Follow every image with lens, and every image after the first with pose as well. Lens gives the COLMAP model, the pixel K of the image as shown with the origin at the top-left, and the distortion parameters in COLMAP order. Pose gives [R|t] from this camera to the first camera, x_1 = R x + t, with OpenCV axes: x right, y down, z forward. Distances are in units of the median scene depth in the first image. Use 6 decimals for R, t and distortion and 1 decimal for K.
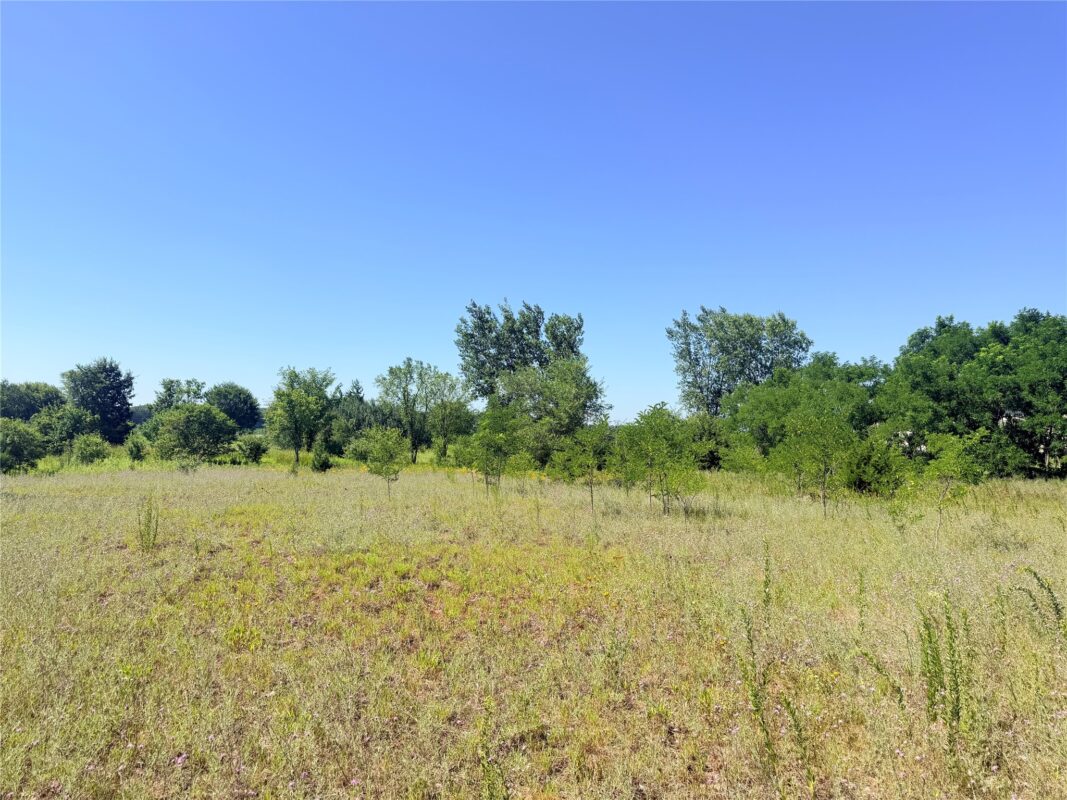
lens RADIAL K [[730.3, 0, 534.3], [0, 730.3, 396.3], [0, 0, 1]] dist [0.044595, -0.064497]
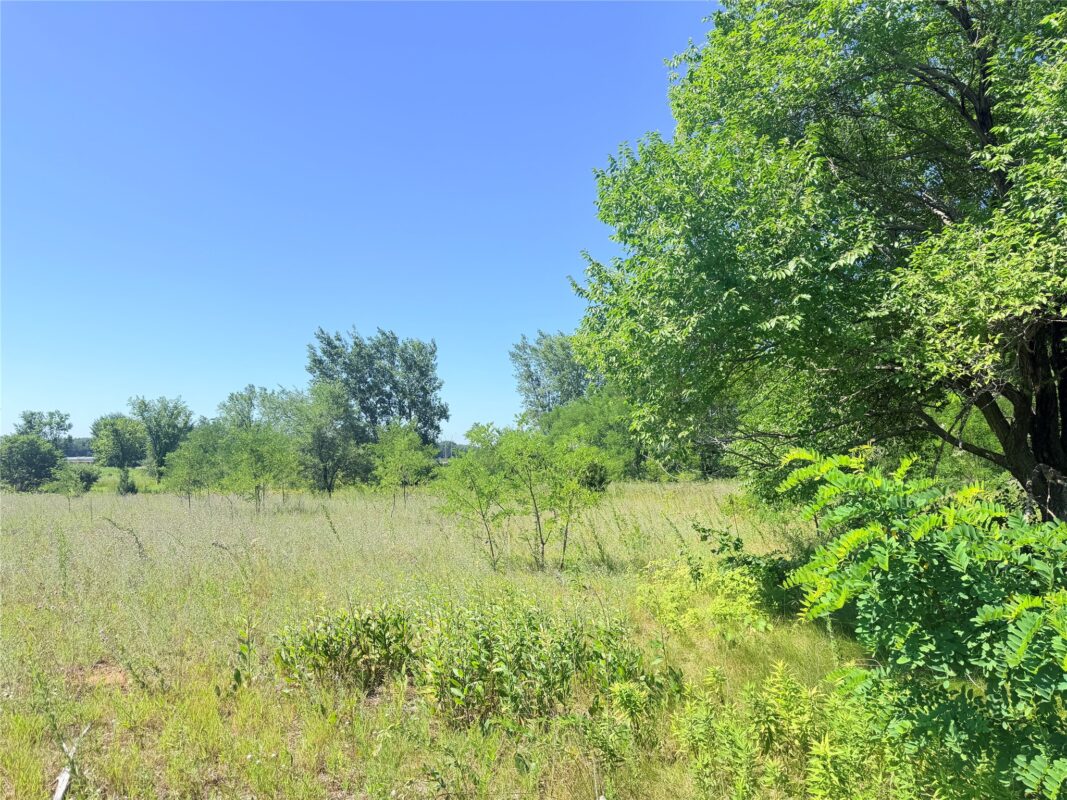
lens RADIAL K [[730.3, 0, 525.3], [0, 730.3, 382.9], [0, 0, 1]] dist [0.044595, -0.064497]
pose [[0.996883, -0.022180, 0.075714, 0.160952], [0.025880, 0.998500, -0.048243, 0.005450], [-0.074531, 0.050052, 0.995962, -0.067845]]
